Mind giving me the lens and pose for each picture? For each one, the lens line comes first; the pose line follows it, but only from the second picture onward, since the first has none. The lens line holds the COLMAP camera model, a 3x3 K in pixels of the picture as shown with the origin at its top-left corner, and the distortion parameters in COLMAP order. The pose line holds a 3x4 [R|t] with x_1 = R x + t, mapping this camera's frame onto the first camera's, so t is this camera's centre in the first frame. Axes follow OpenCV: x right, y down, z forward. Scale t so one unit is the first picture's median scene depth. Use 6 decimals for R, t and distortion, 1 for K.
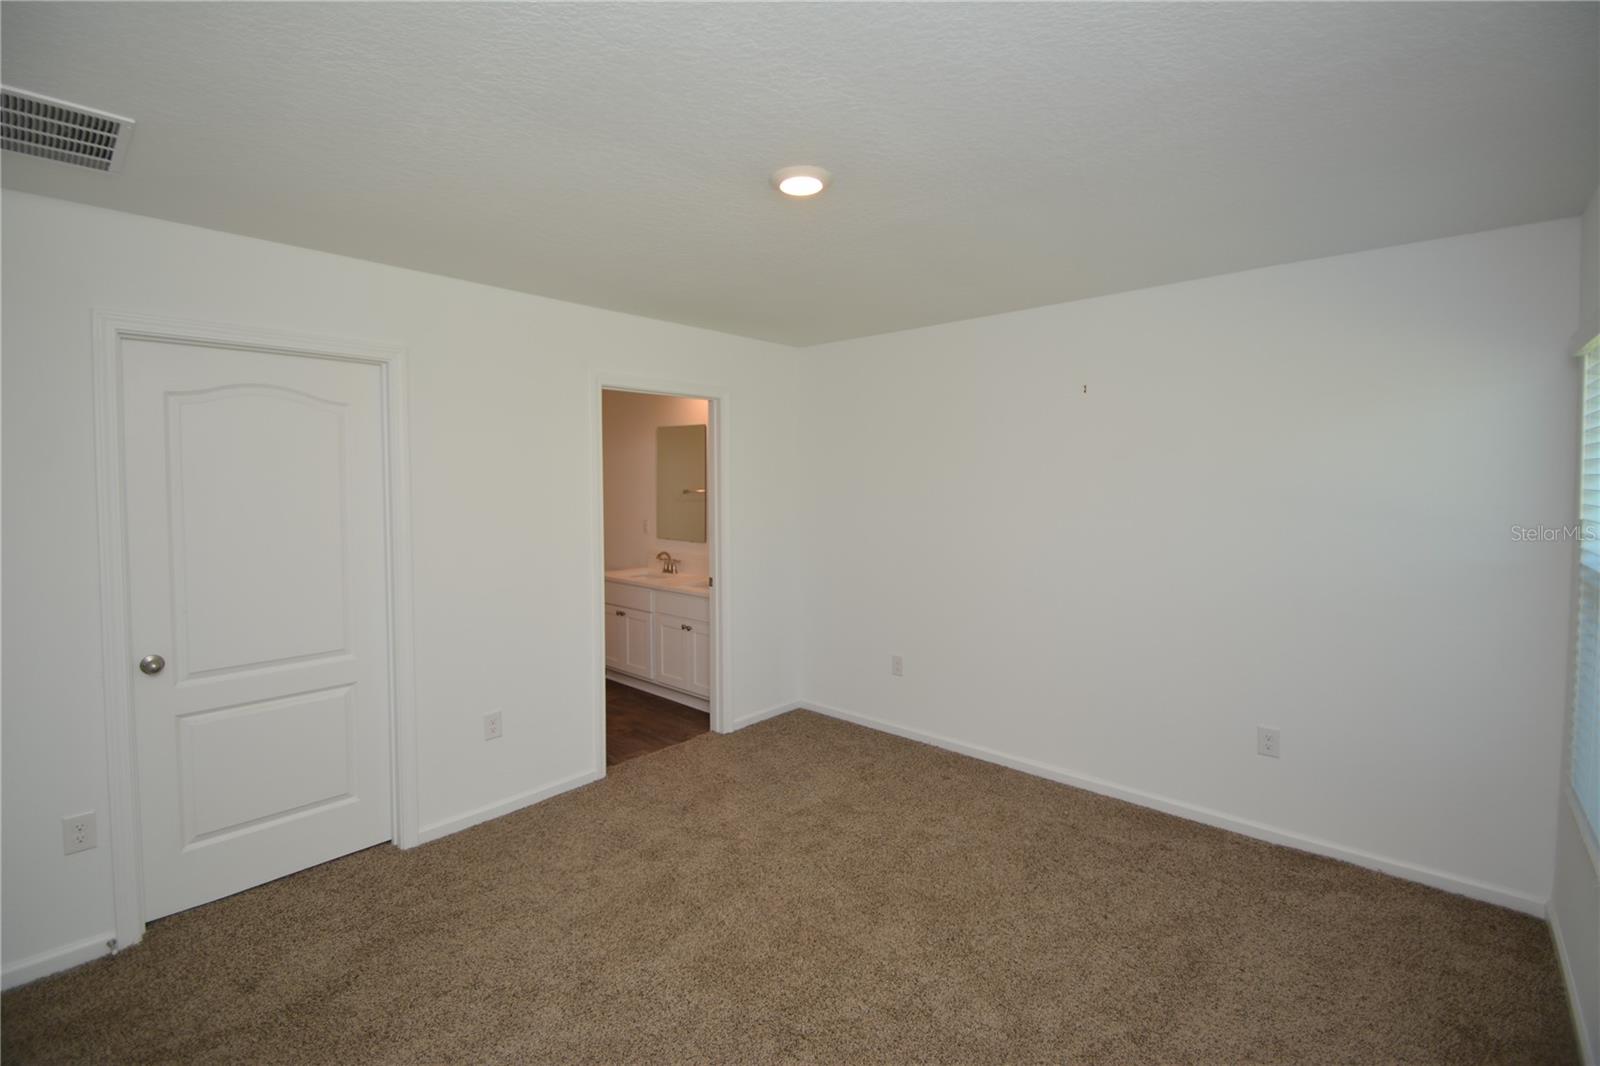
lens RADIAL K [[709.4, 0, 795.0], [0, 709.4, 503.3], [0, 0, 1]] dist [0.020112, -0.018914]
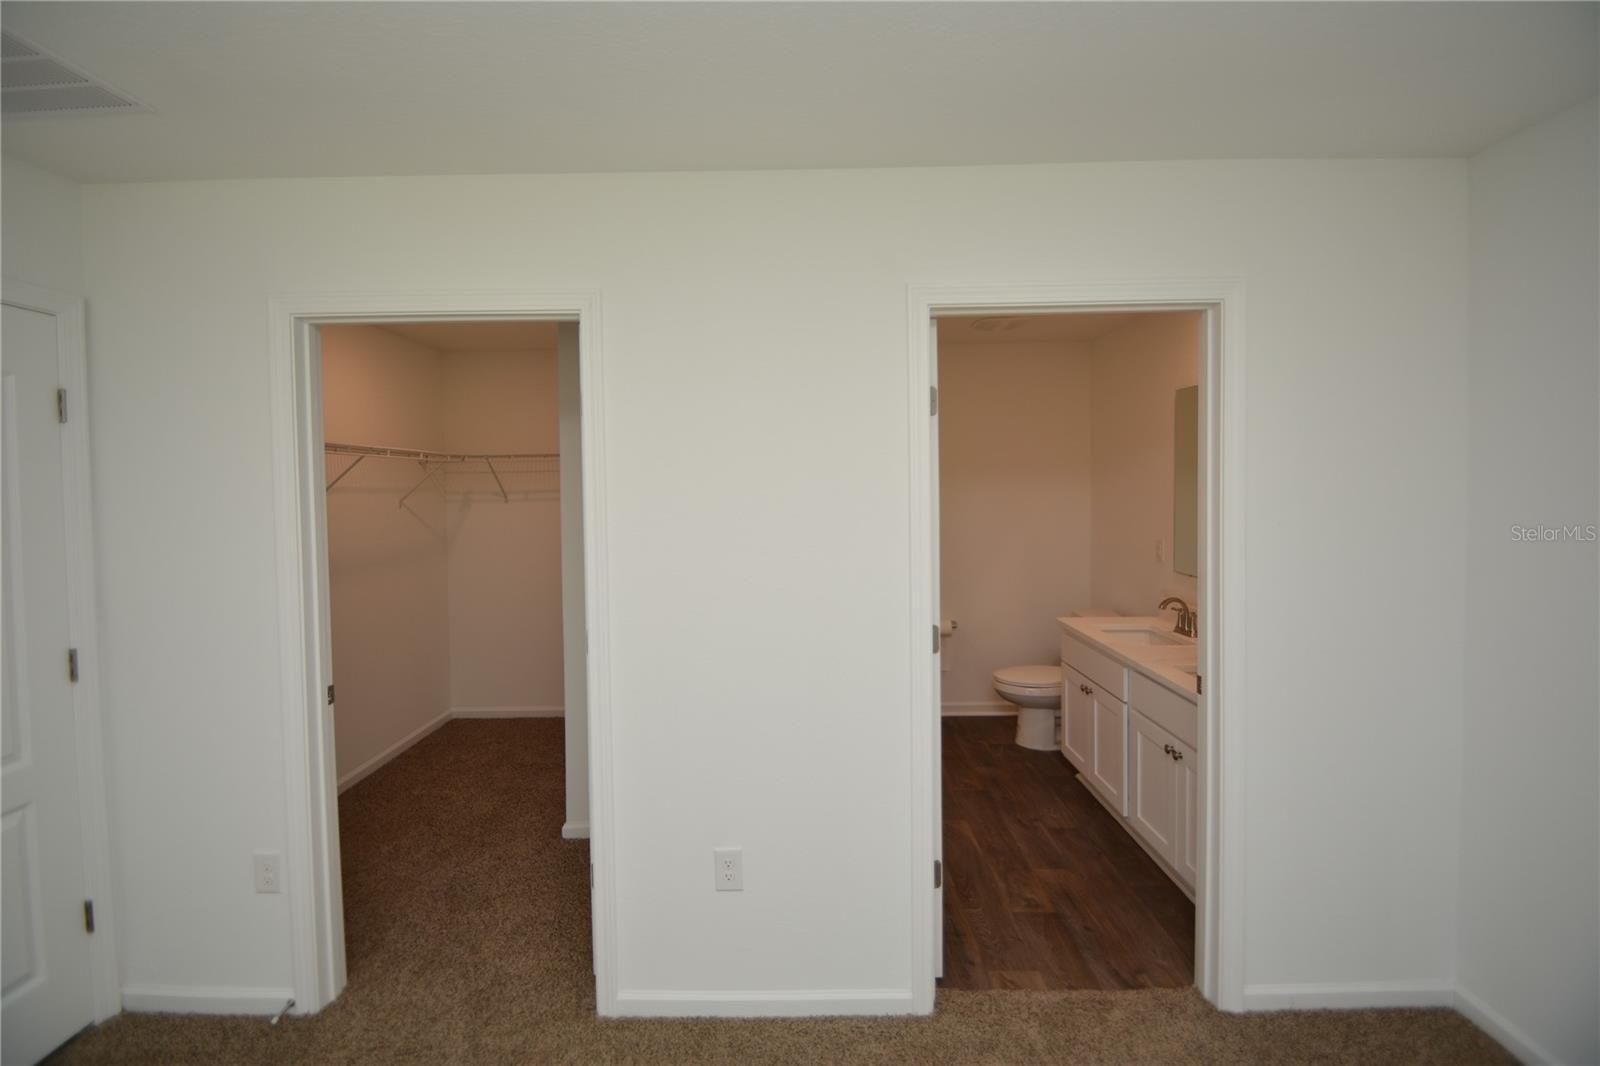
lens RADIAL K [[709.4, 0, 795.0], [0, 709.4, 503.3], [0, 0, 1]] dist [0.020112, -0.018914]
pose [[0.672950, 0.022690, -0.739340, 0.060427], [-0.022281, 0.999698, 0.010399, -0.015991], [0.739353, 0.009475, 0.673252, 0.511669]]
